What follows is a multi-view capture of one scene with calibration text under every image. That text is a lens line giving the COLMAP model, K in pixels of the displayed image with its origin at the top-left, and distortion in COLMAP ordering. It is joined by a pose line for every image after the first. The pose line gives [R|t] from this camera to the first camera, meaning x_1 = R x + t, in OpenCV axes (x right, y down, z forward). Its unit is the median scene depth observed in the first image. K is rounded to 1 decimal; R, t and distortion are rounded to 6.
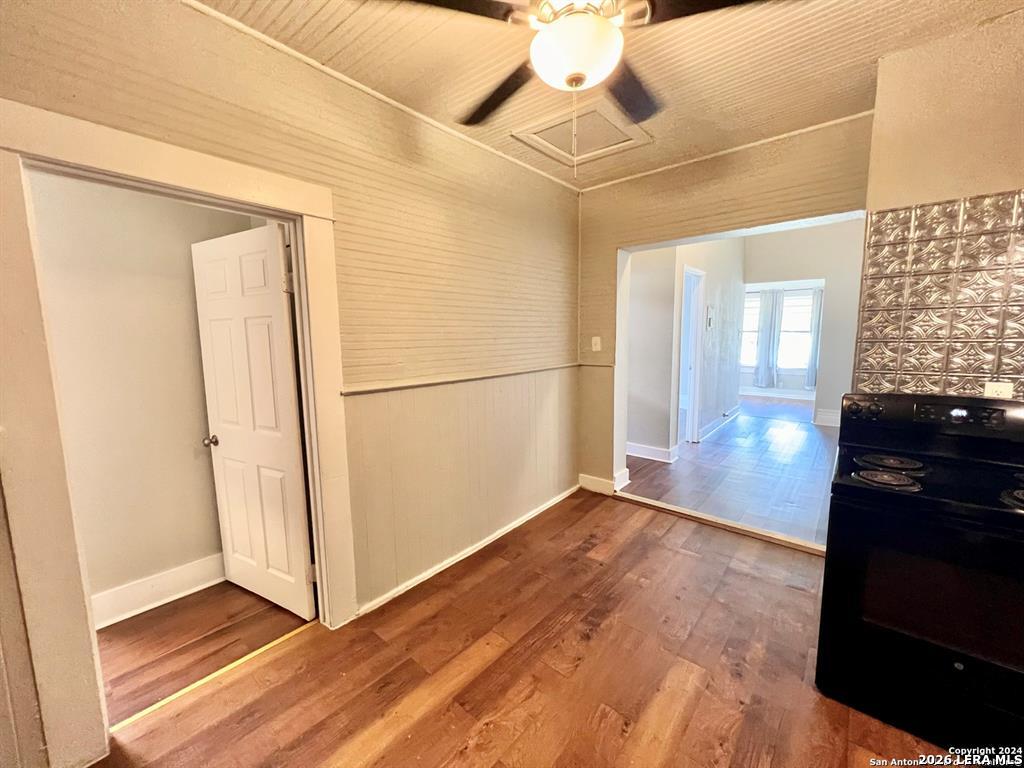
lens RADIAL K [[412.3, 0, 506.1], [0, 412.3, 379.2], [0, 0, 1]] dist [-0.004783, 0.001008]
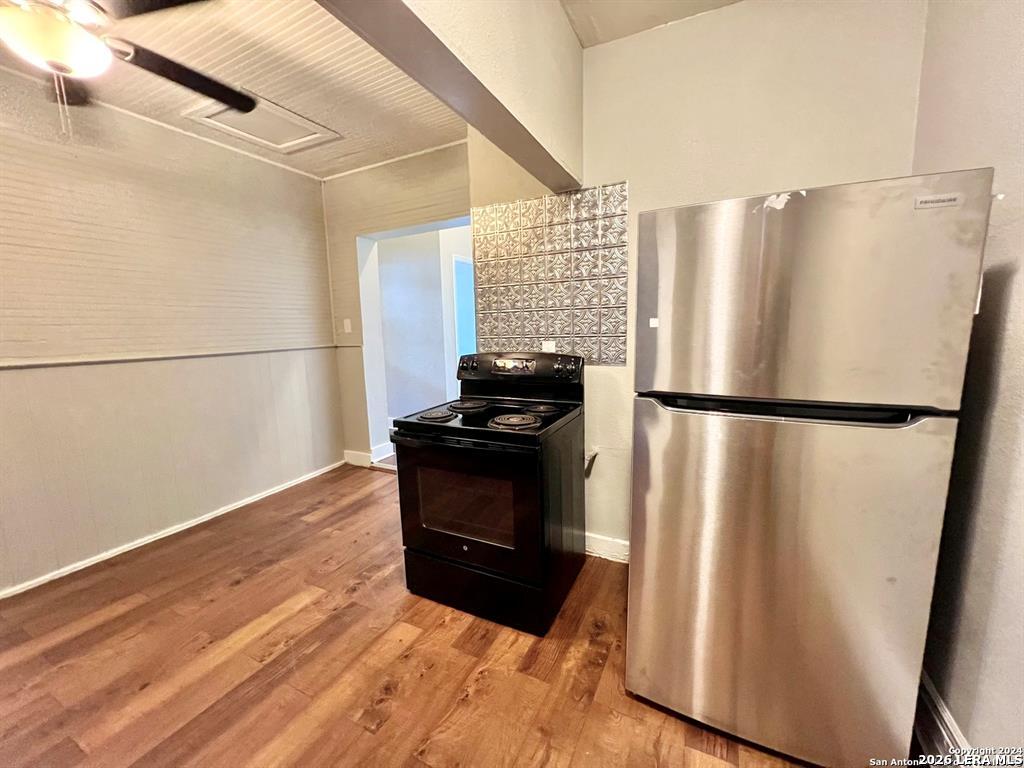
lens RADIAL K [[412.3, 0, 512.3], [0, 412.3, 377.8], [0, 0, 1]] dist [-0.004783, 0.001008]
pose [[0.967771, -0.034341, 0.249479, 0.383756], [0.032056, 0.999399, 0.013218, 0.050751], [-0.249783, -0.004794, 0.968290, -0.145156]]
